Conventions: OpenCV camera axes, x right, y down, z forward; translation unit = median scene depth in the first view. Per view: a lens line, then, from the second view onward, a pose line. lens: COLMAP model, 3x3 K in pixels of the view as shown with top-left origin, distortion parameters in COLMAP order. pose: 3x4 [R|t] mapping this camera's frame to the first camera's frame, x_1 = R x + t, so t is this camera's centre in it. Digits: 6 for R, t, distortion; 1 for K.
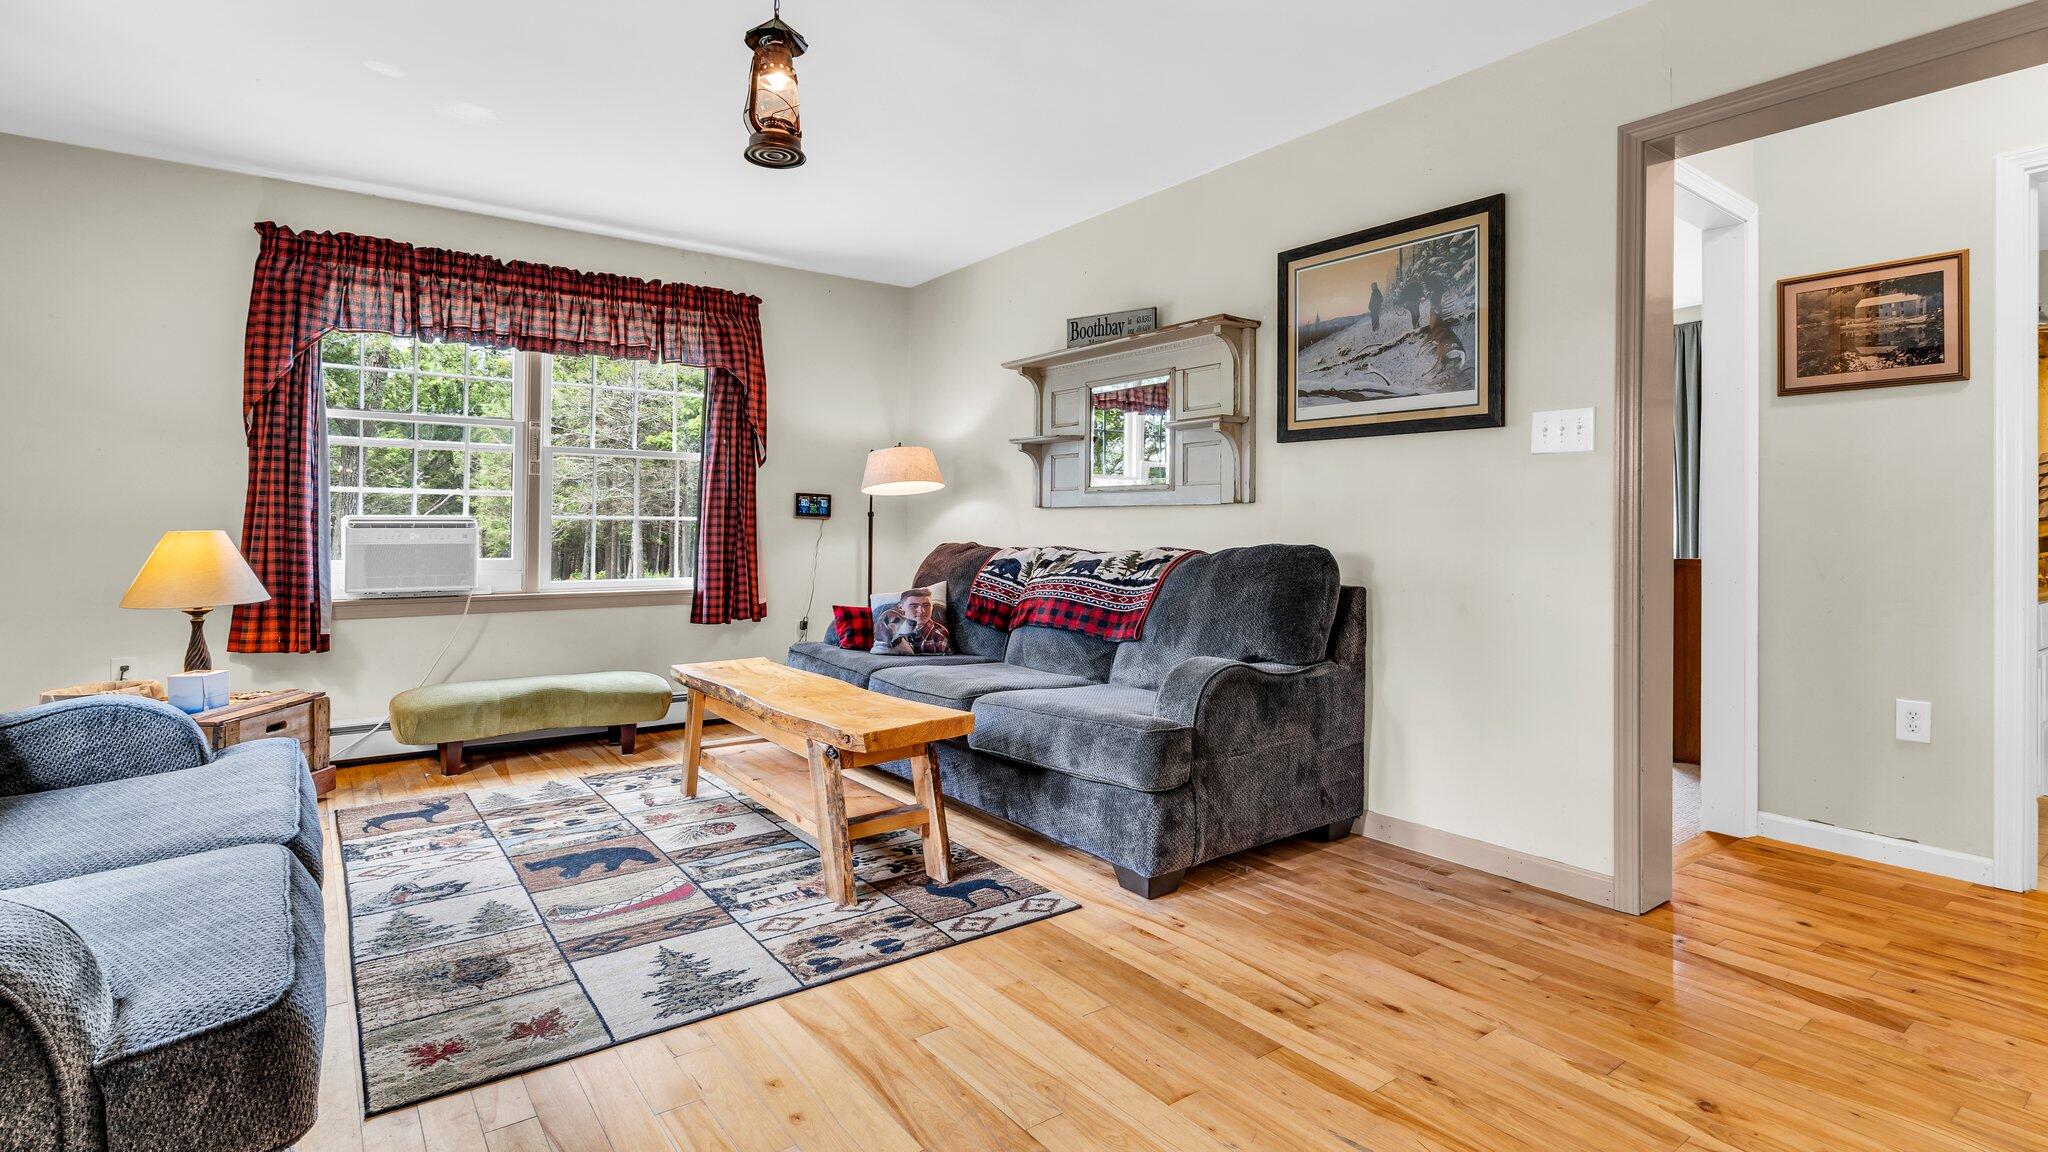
lens RADIAL K [[998.0, 0, 1015.8], [0, 998.0, 510.8], [0, 0, 1]] dist [-0.001255, 0.000423]
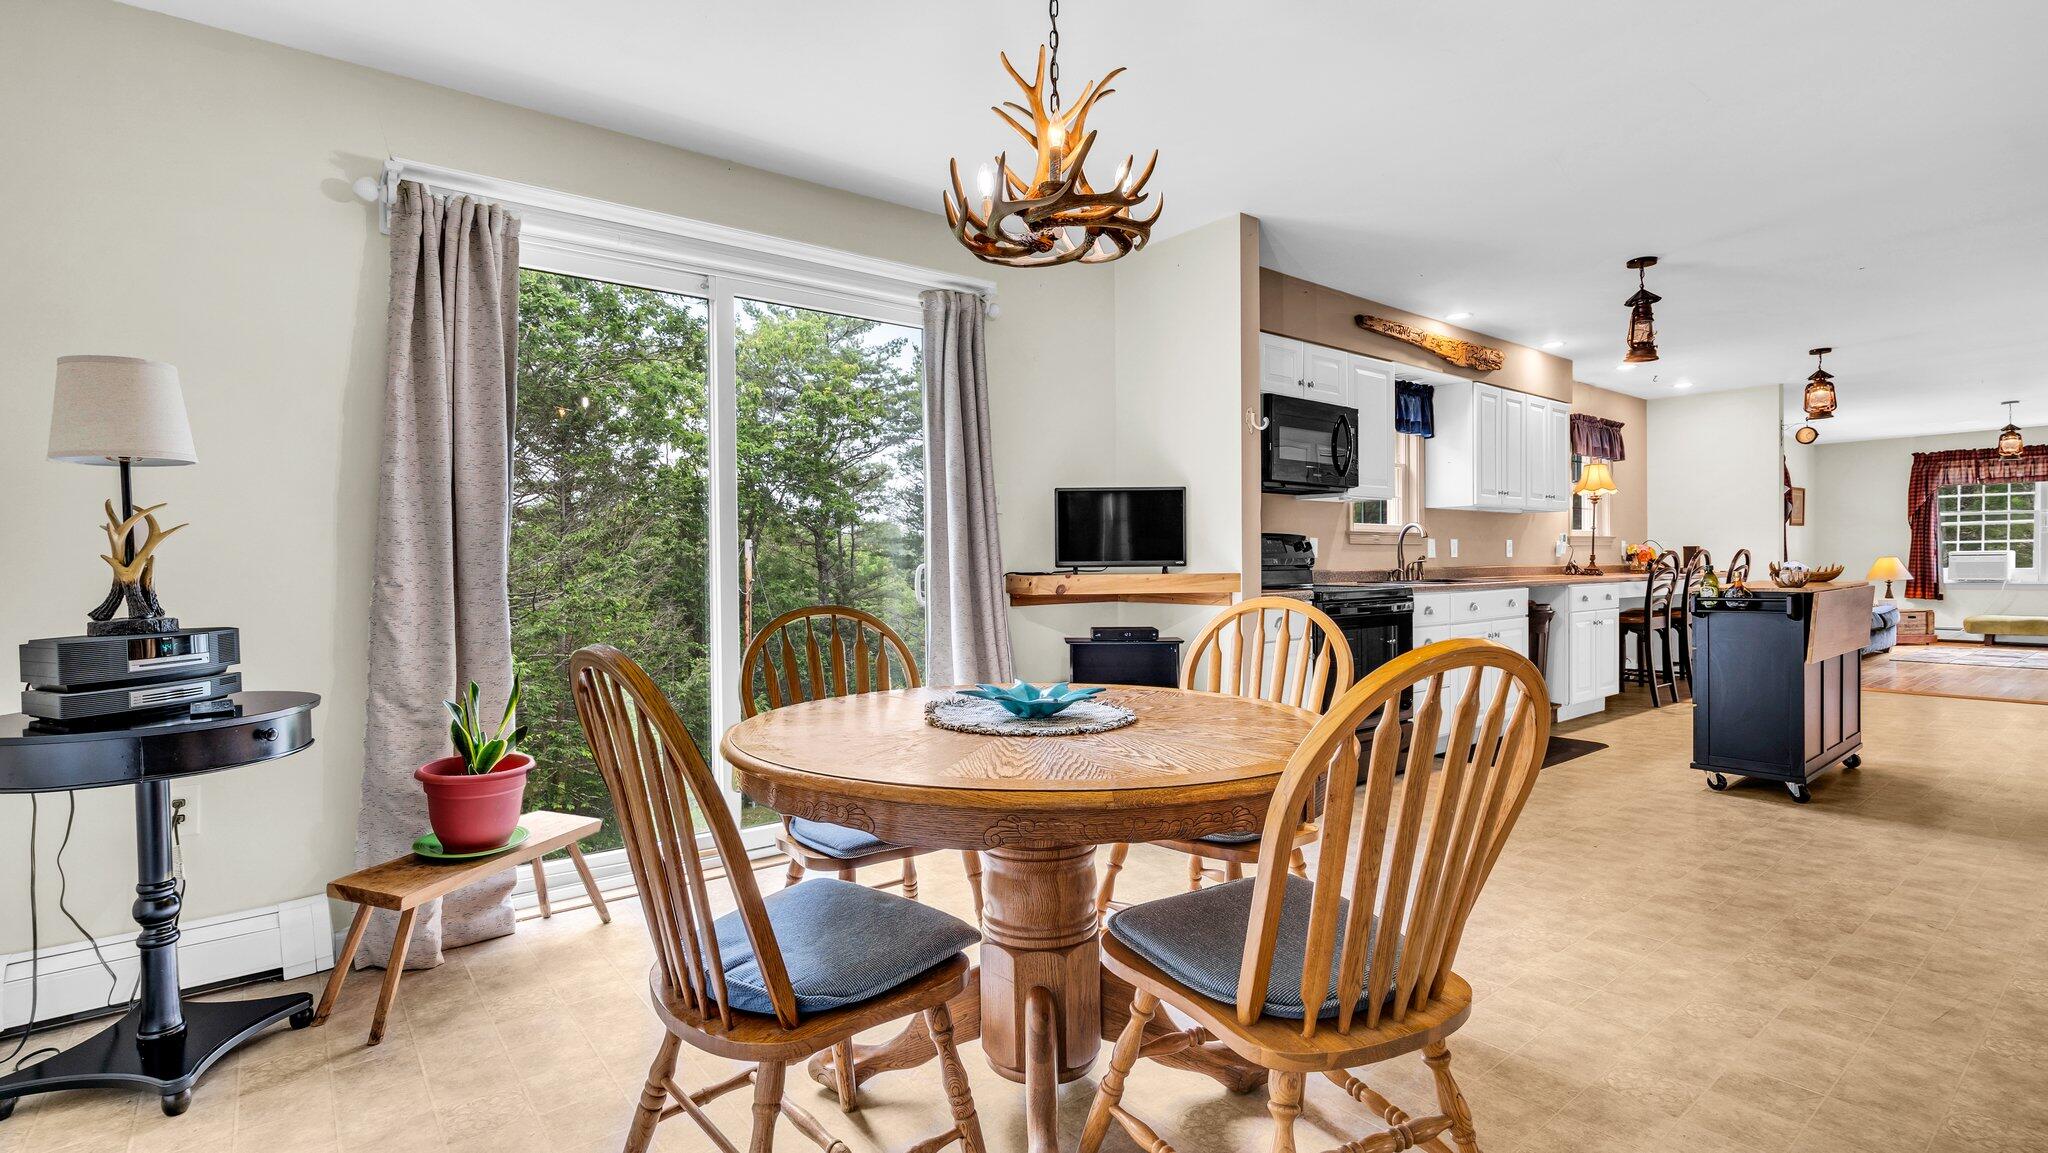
lens RADIAL K [[966.6, 0, 997.3], [0, 966.6, 574.6], [0, 0, 1]] dist [0.000290, 0.000307]
pose [[0.038798, 0.006180, -0.999228, 1.812284], [0.024435, 0.999676, 0.007131, -0.014688], [0.998948, -0.024692, 0.038634, -1.656129]]
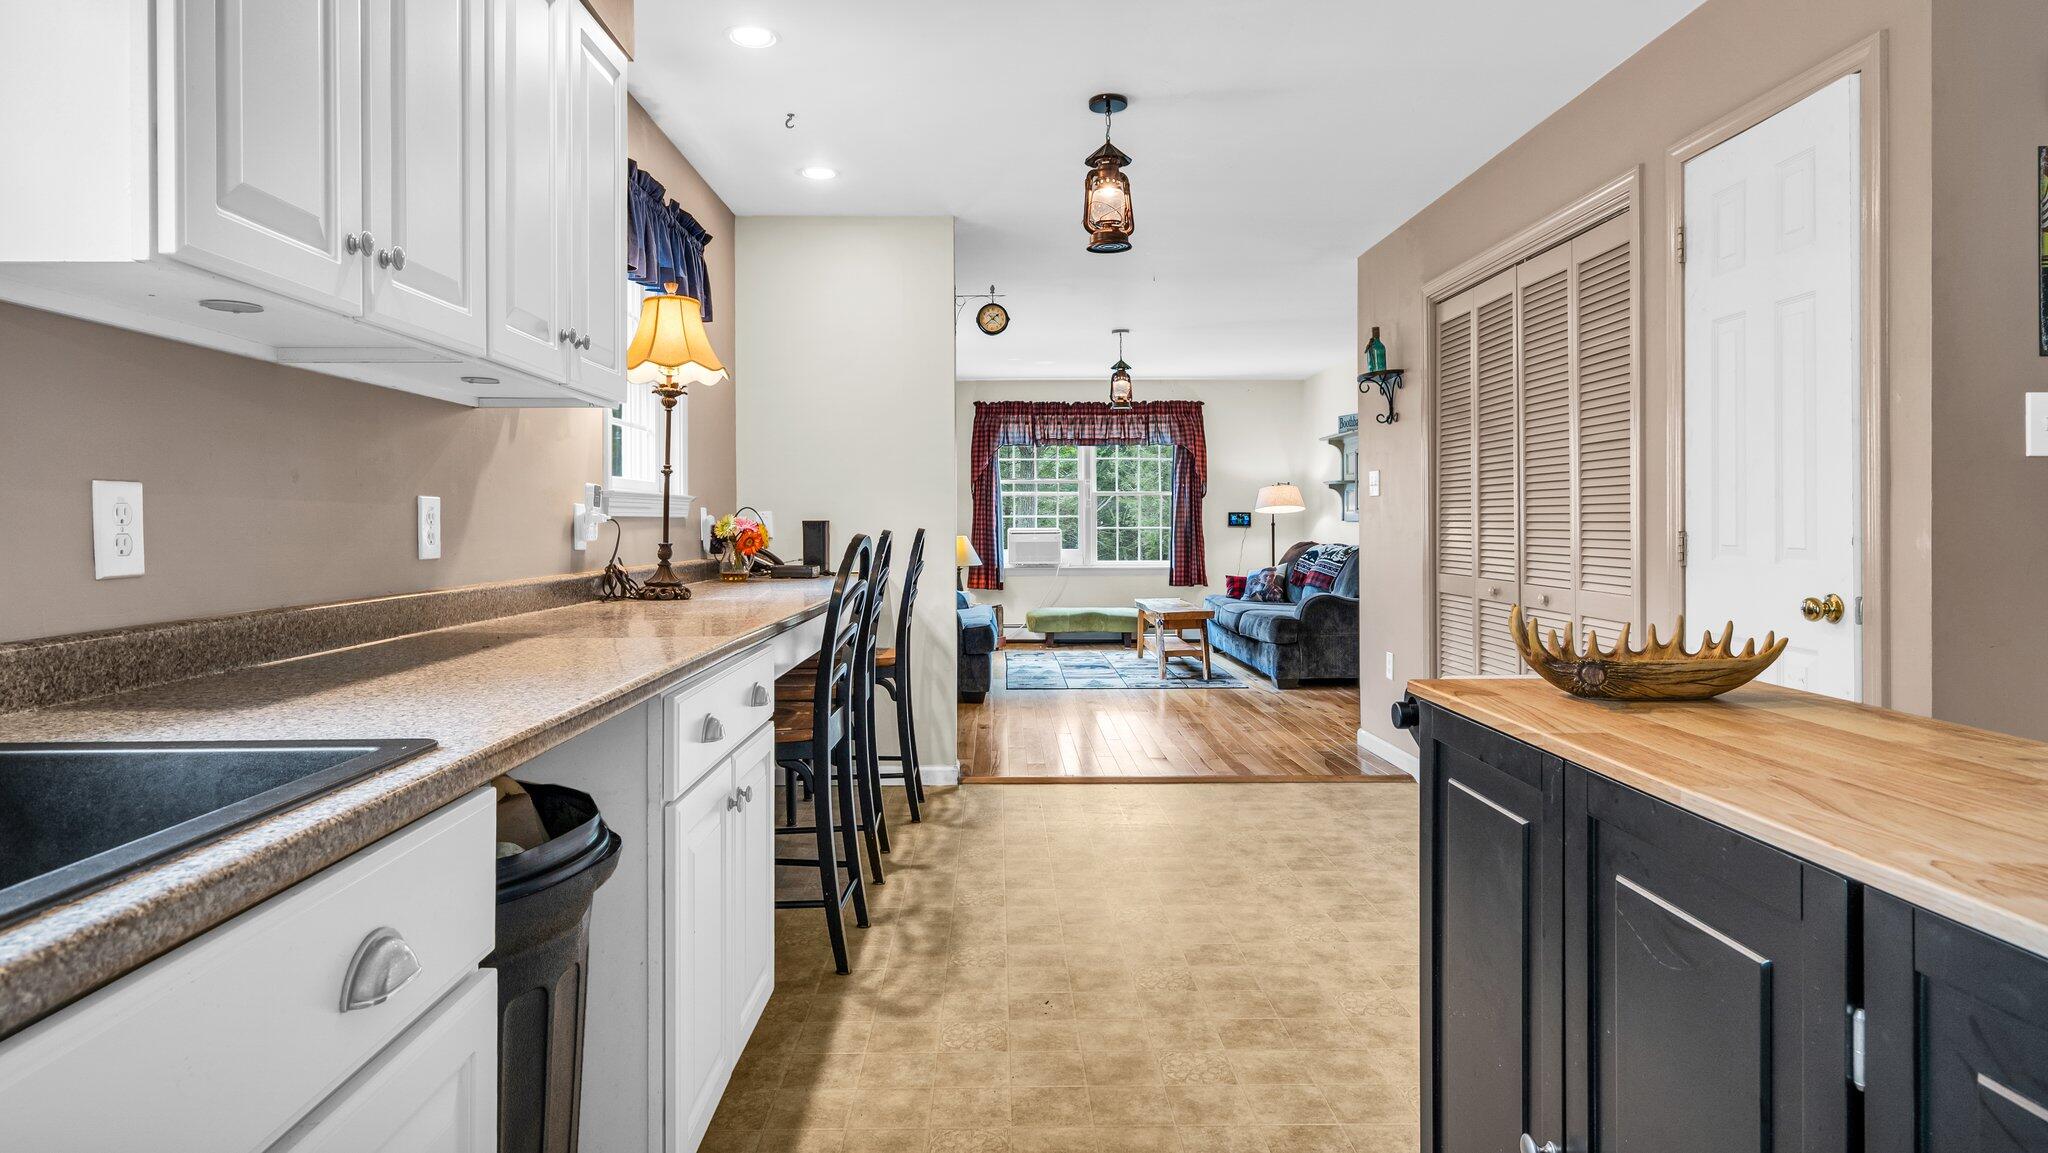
lens RADIAL K [[1143.2, 0, 1014.5], [0, 1143.2, 517.1], [0, 0, 1]] dist [-0.000317, 0.000184]
pose [[0.821017, -0.011573, -0.570786, 0.739395], [0.016429, 0.999859, 0.003359, -0.027779], [0.570667, -0.012135, 0.821092, -1.008459]]
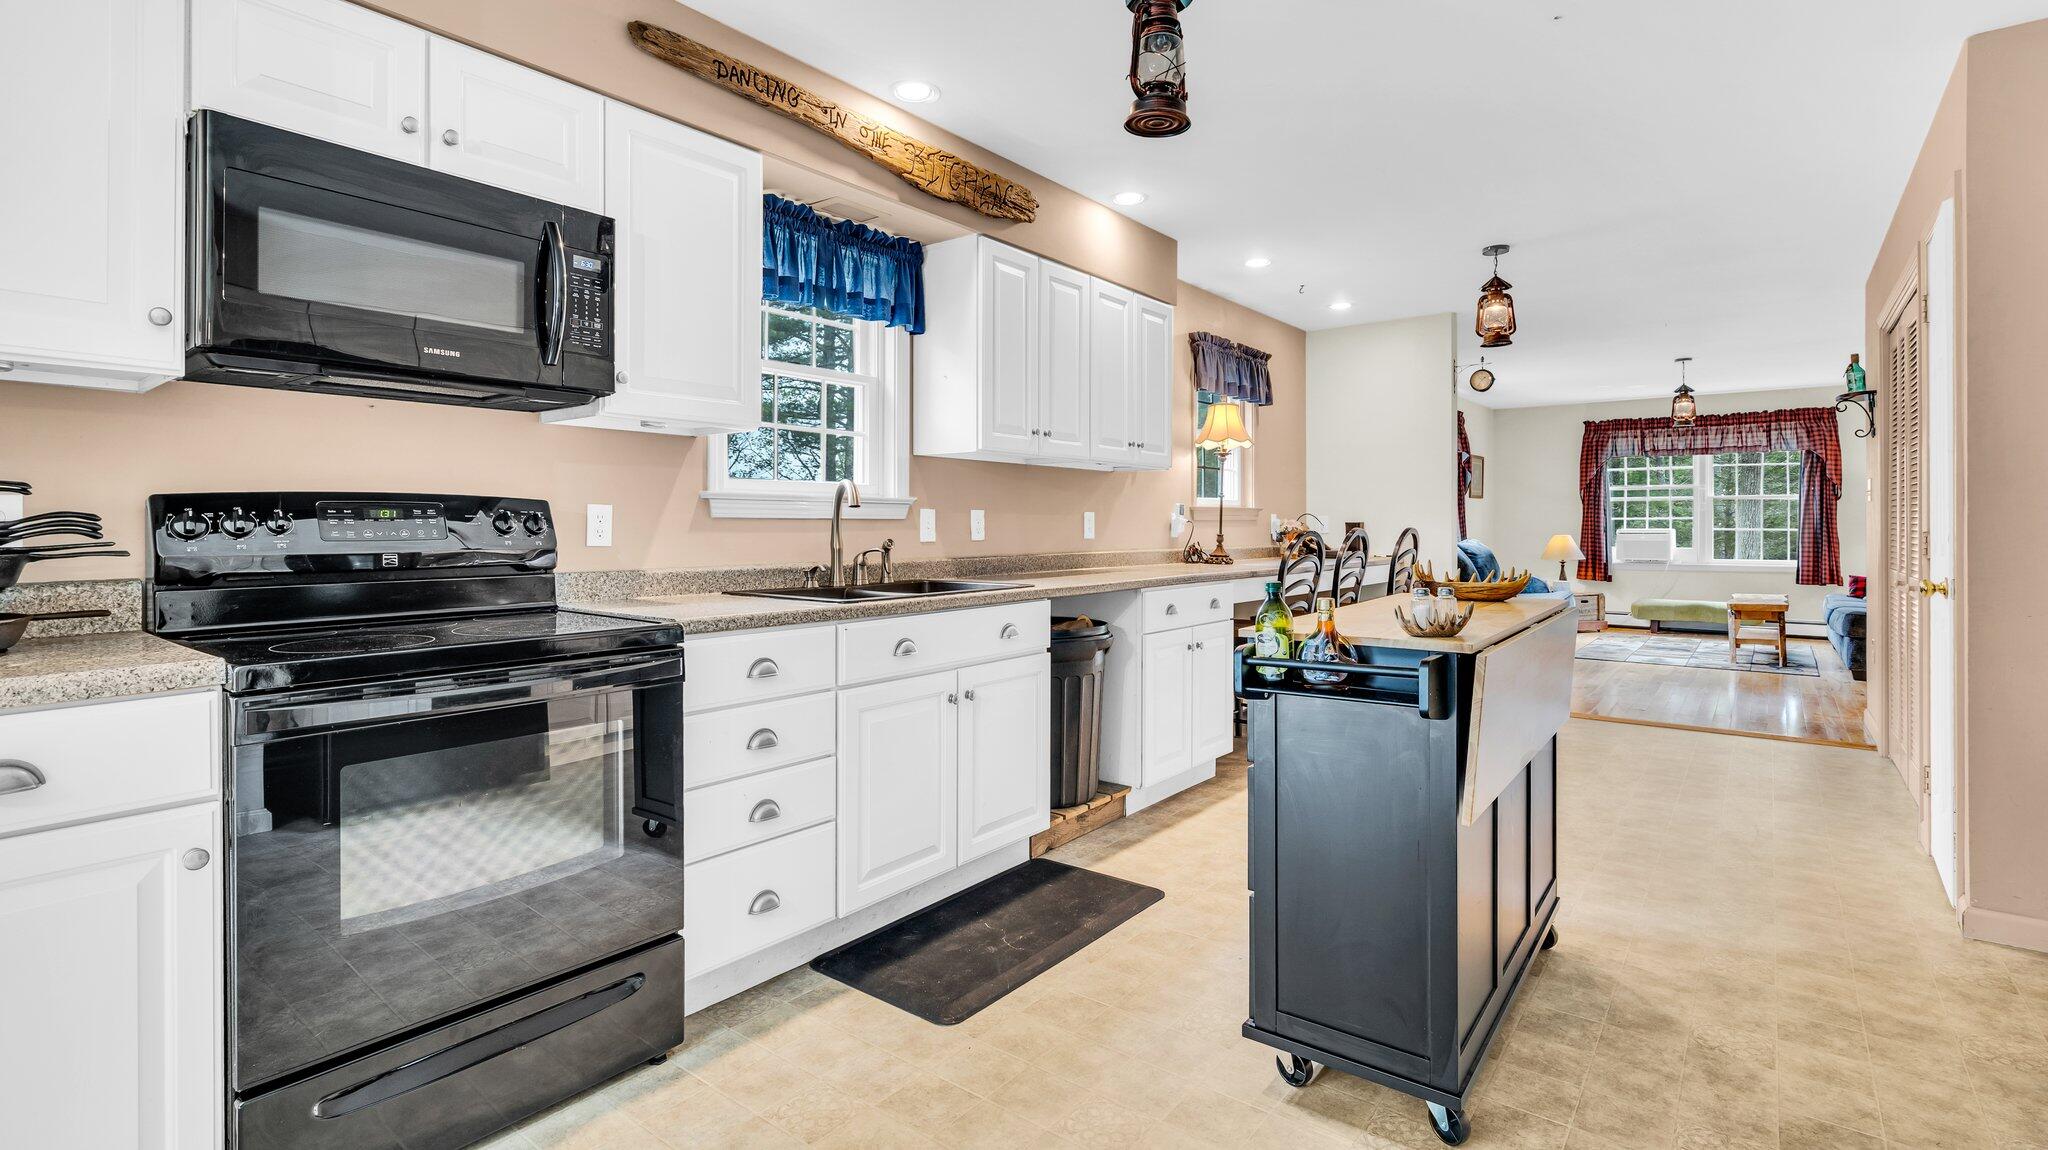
lens RADIAL K [[969.5, 0, 1021.2], [0, 969.5, 523.5], [0, 0, 1]] dist [-0.001836, -0.000041]
pose [[0.280764, -0.006562, -0.959754, 1.211080], [0.015592, 0.999876, -0.002275, -0.026557], [0.959650, -0.014326, 0.280832, -1.096871]]
